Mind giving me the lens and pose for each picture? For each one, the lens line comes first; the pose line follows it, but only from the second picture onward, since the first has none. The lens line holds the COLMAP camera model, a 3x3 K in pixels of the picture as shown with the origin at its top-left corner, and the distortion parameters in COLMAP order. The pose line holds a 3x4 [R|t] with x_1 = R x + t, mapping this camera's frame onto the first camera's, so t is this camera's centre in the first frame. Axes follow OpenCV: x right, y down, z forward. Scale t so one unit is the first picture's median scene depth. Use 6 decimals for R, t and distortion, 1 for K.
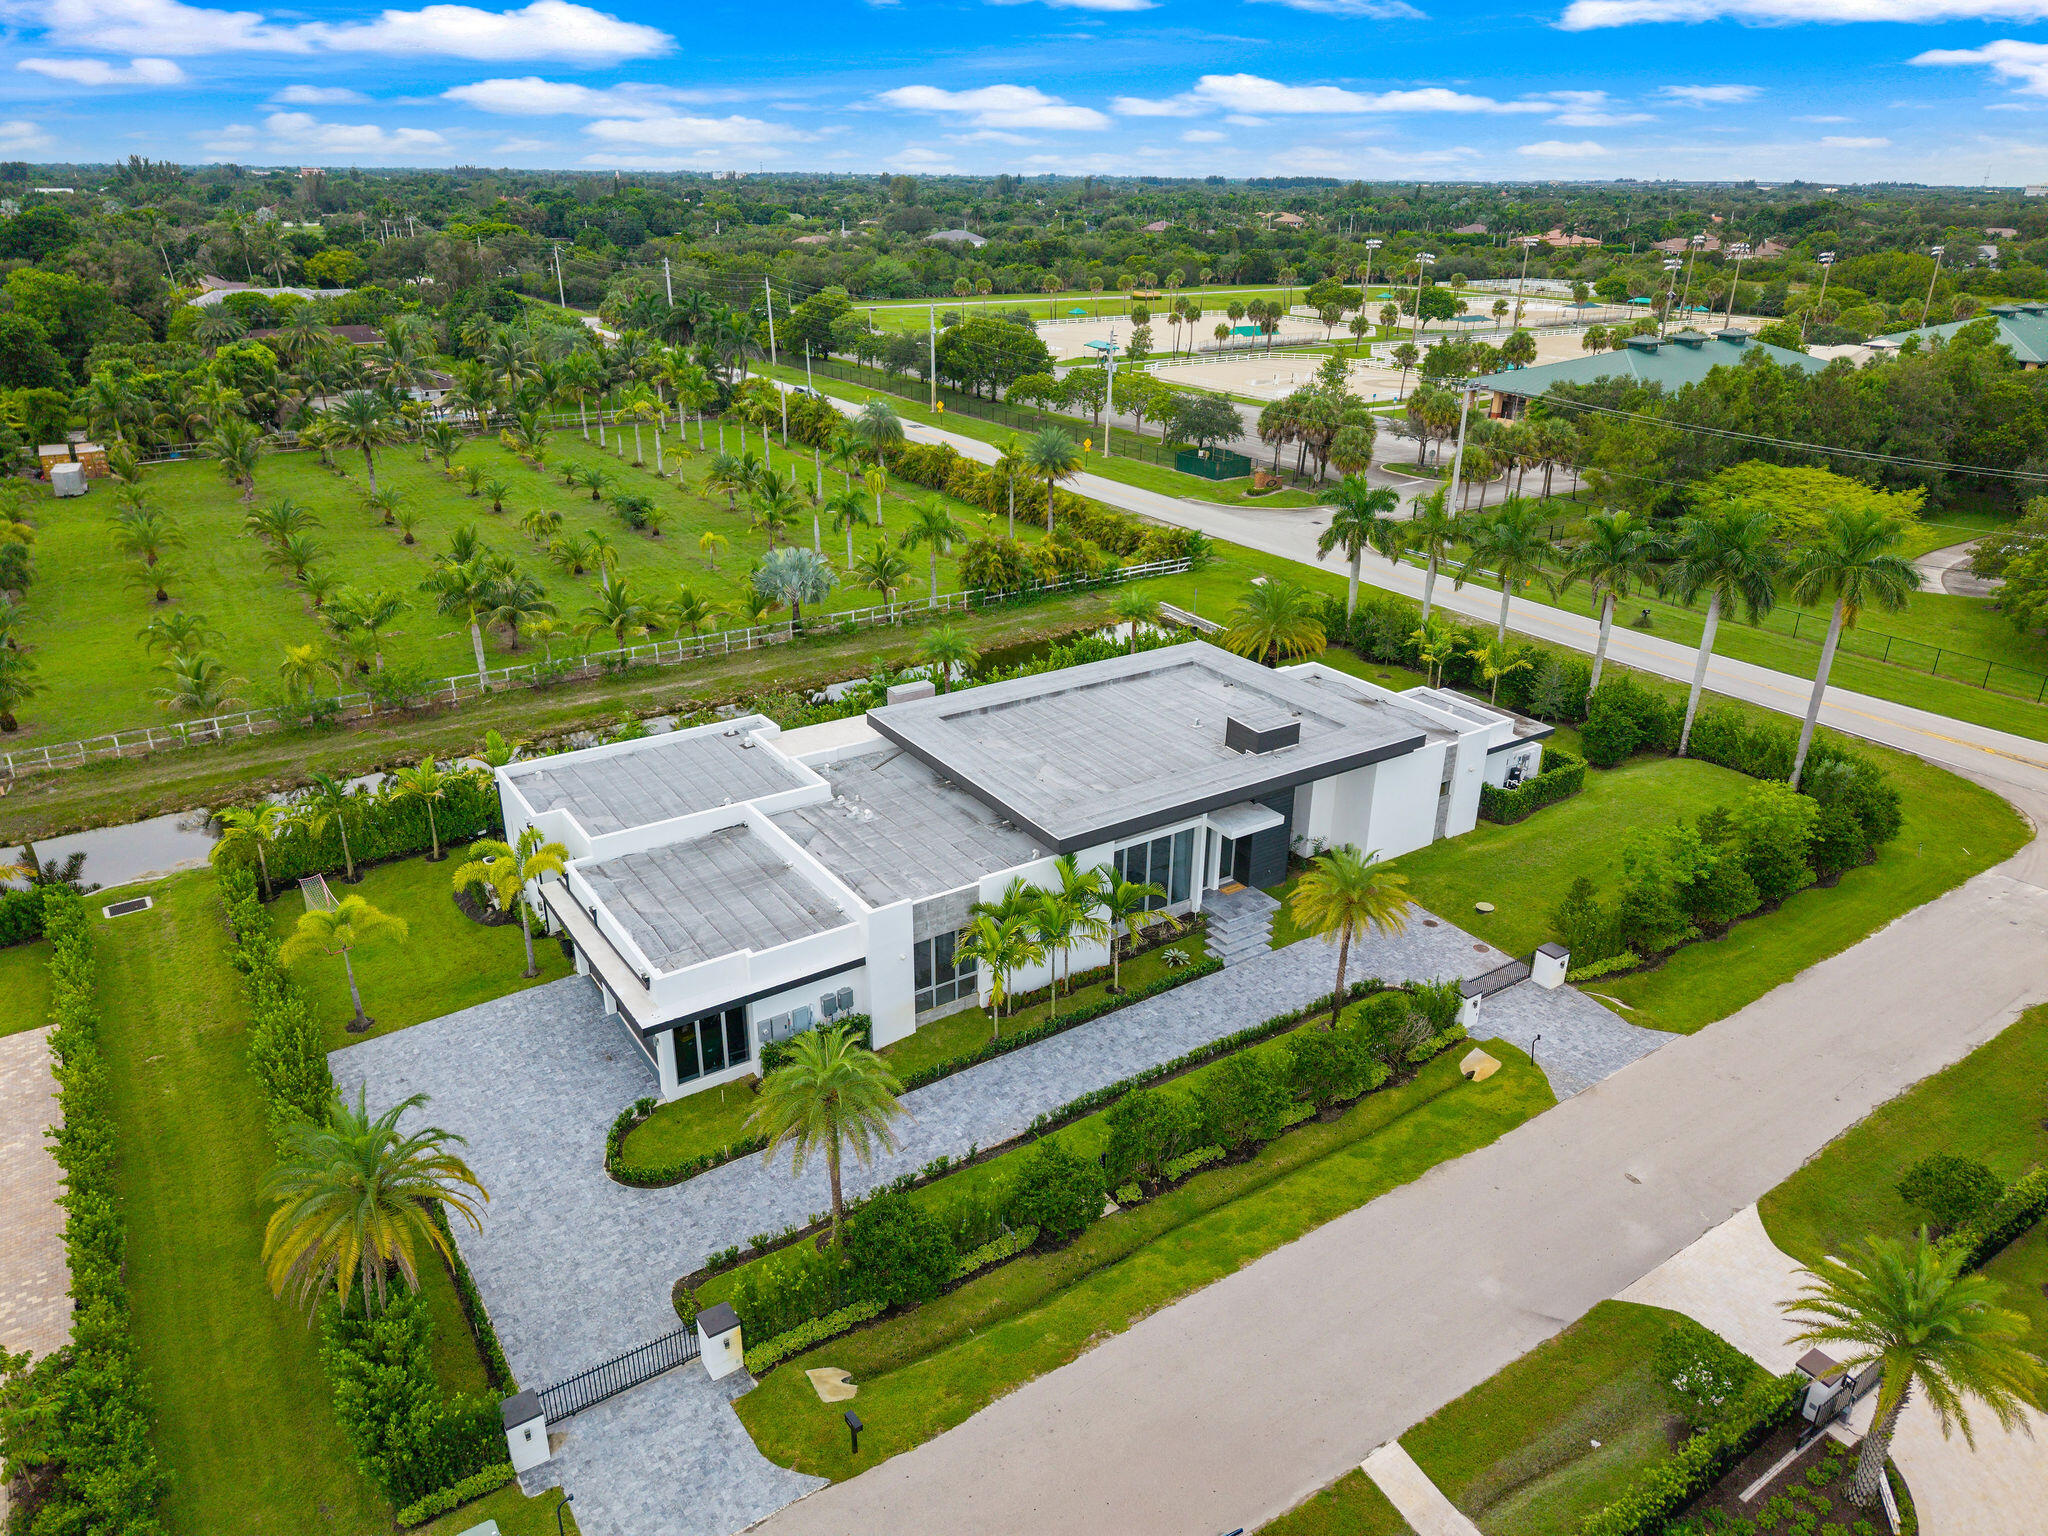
lens RADIAL K [[1367.3, 0, 1024.0], [0, 1367.3, 768.0], [0, 0, 1]] dist [0.027894, -0.048364]
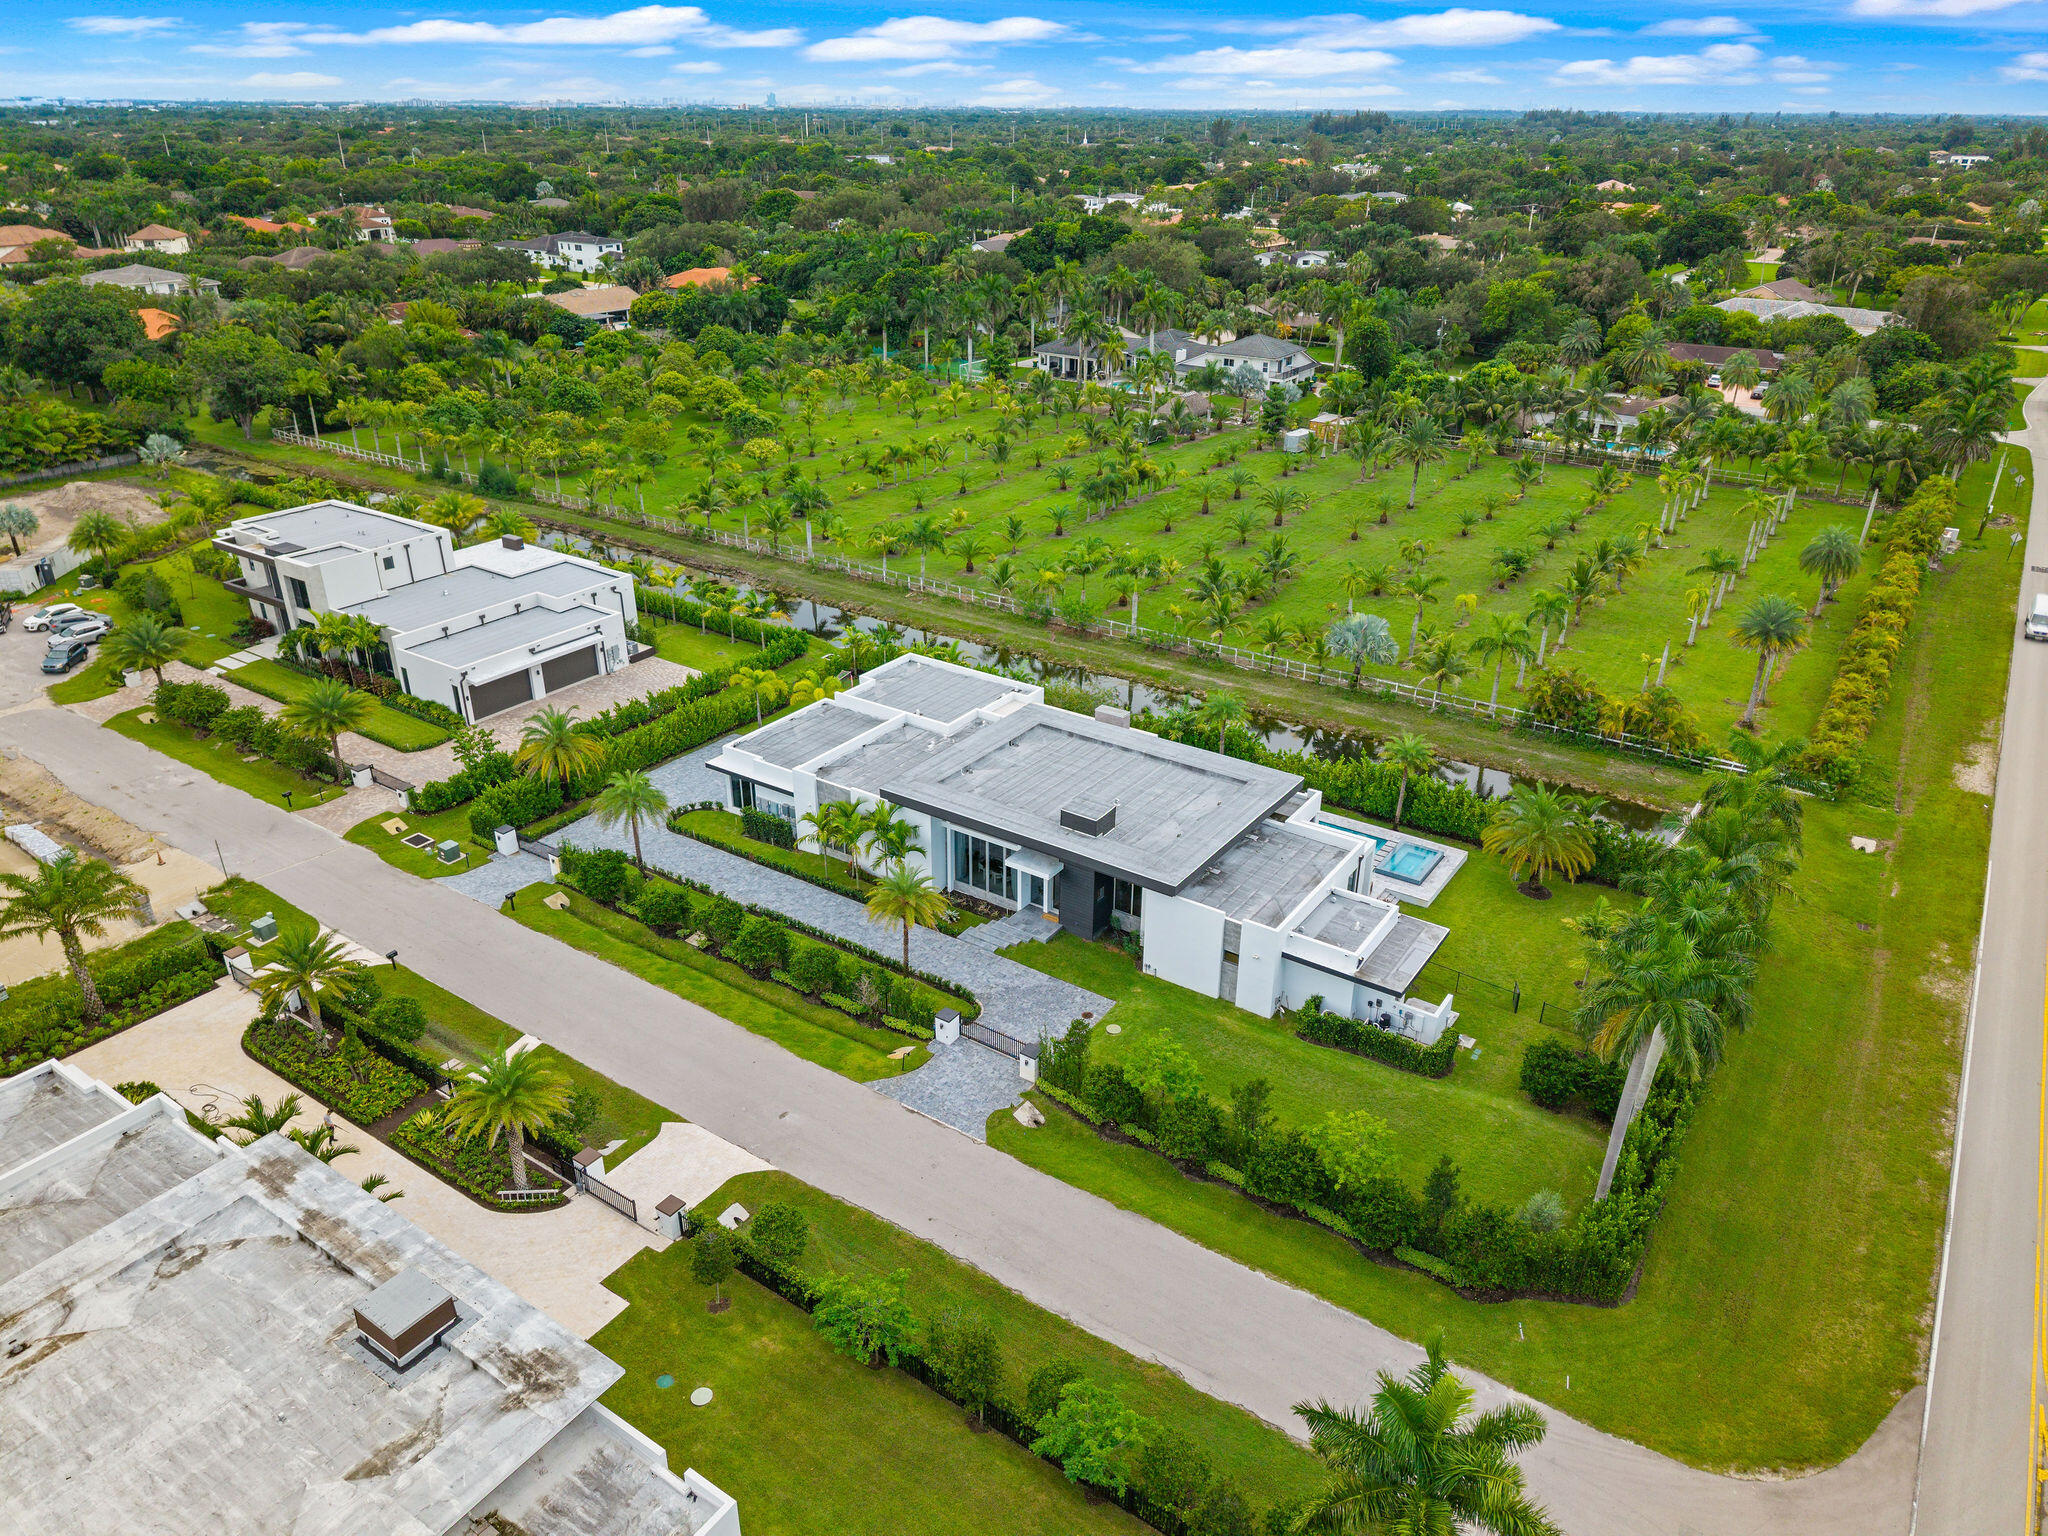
lens RADIAL K [[1337.8, 0, 1024.0], [0, 1337.8, 768.0], [0, 0, 1]] dist [0.045715, -0.000128]
pose [[0.377061, 0.394097, -0.838160, 1.125297], [-0.367560, 0.894315, 0.255147, -0.347043], [0.850132, 0.211869, 0.482065, 0.315656]]
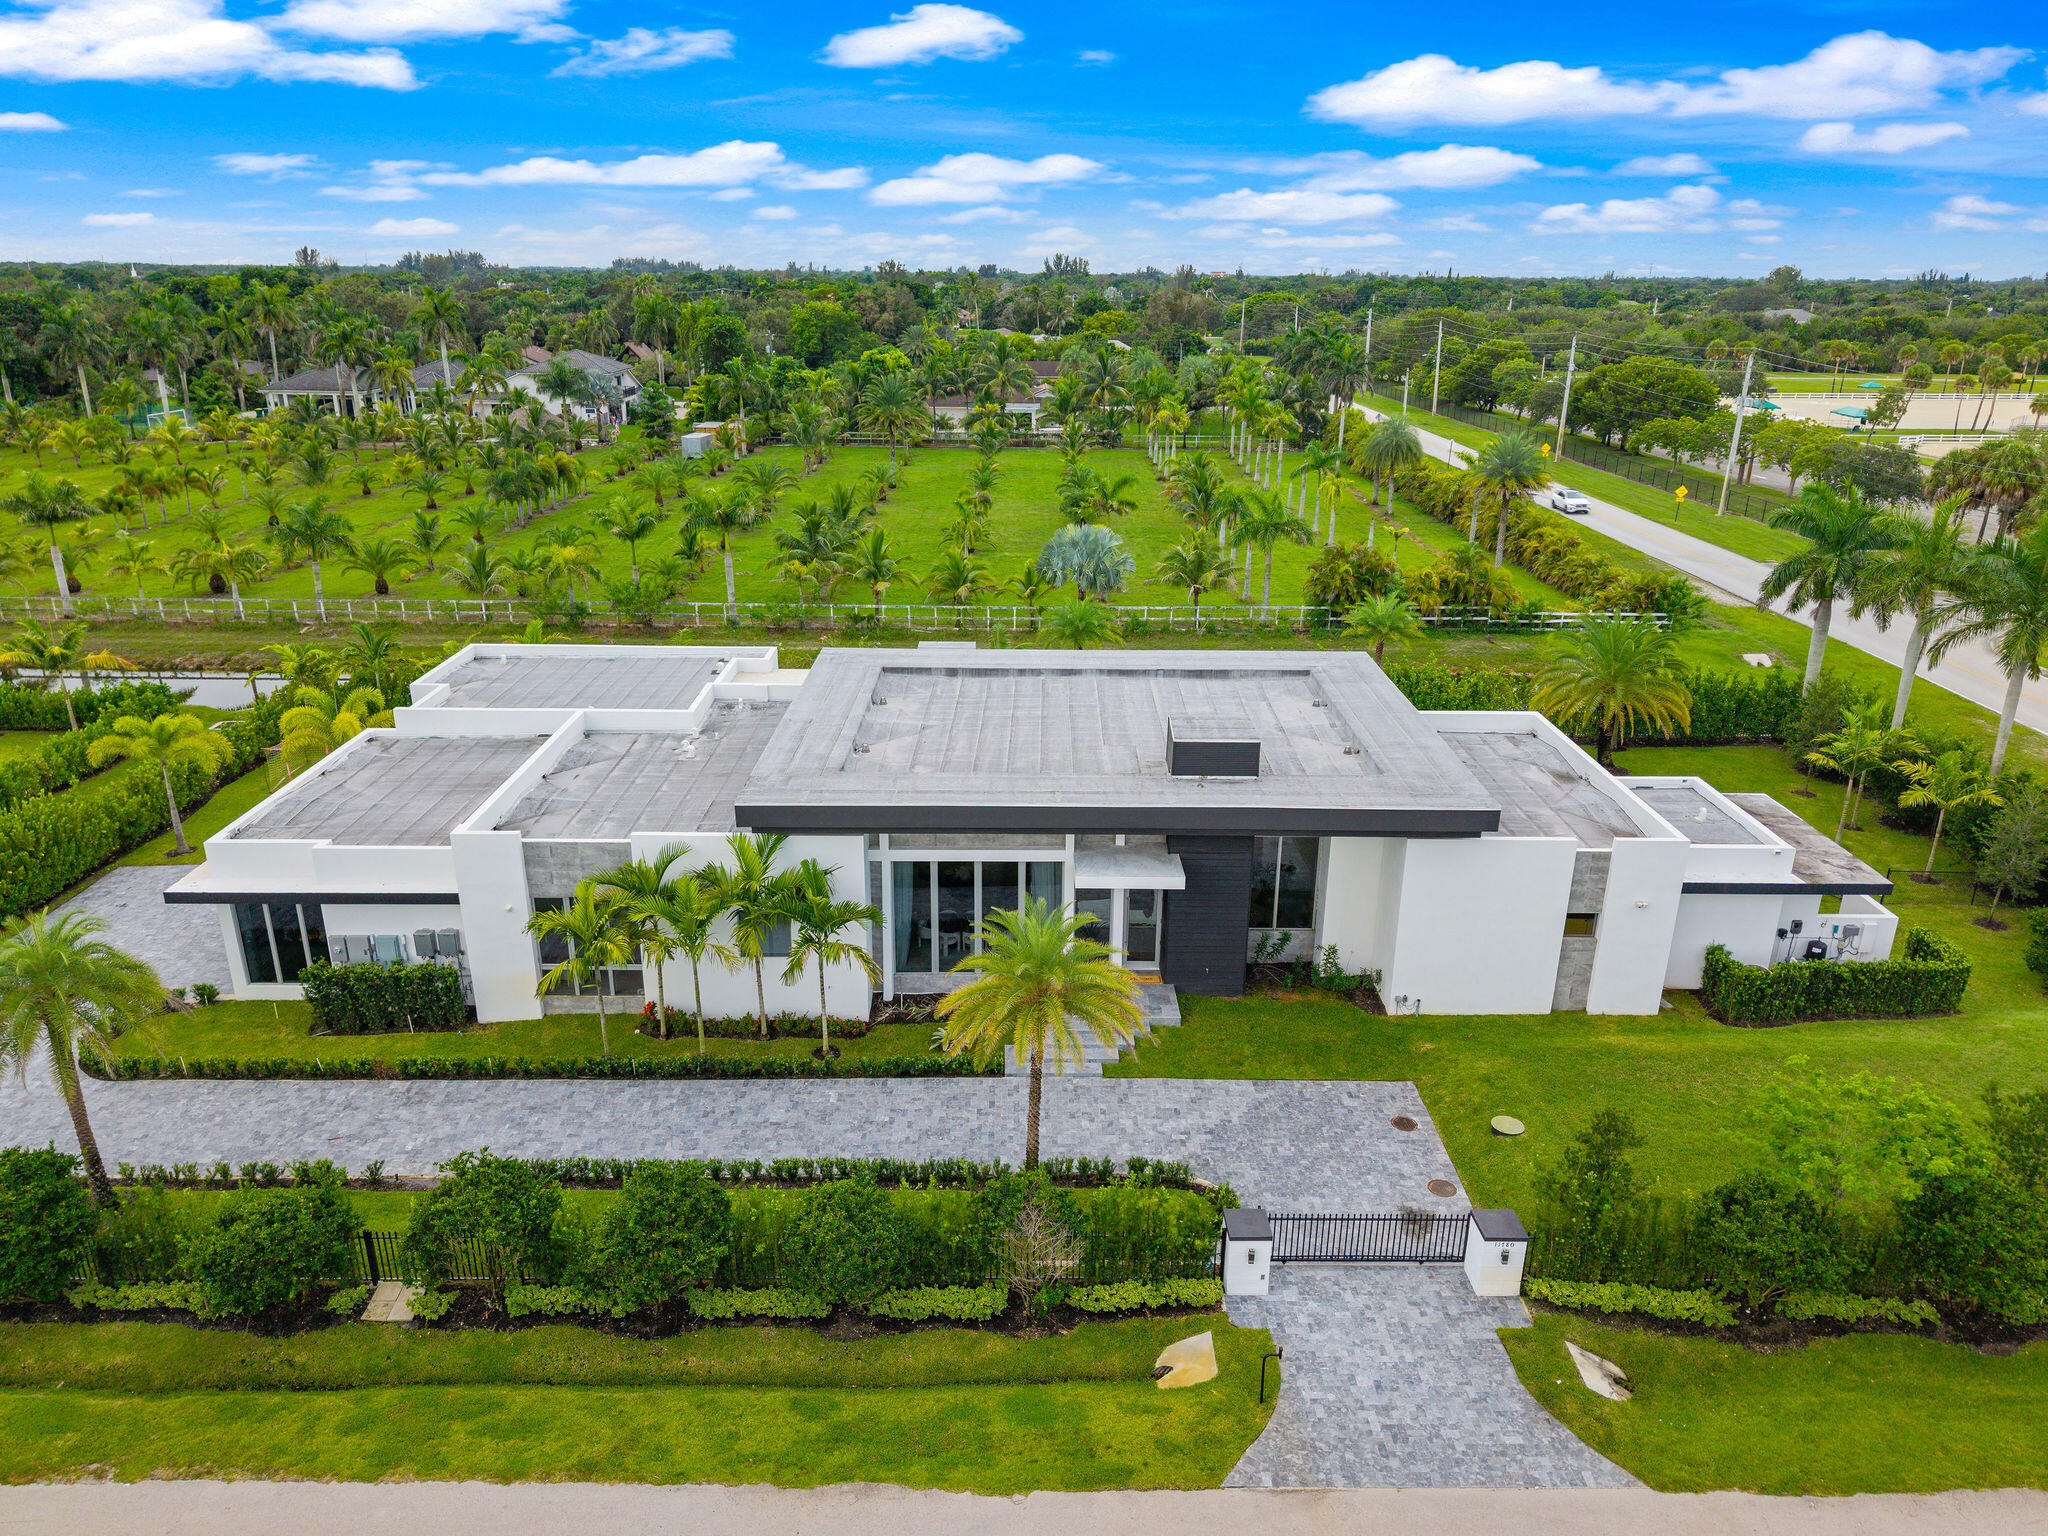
lens RADIAL K [[1367.3, 0, 1024.0], [0, 1367.3, 768.0], [0, 0, 1]] dist [0.027894, -0.048364]
pose [[0.833995, 0.182909, -0.520573, 0.414141], [-0.217462, 0.976054, -0.005443, 0.005201], [0.507112, 0.117744, 0.853800, 0.387796]]
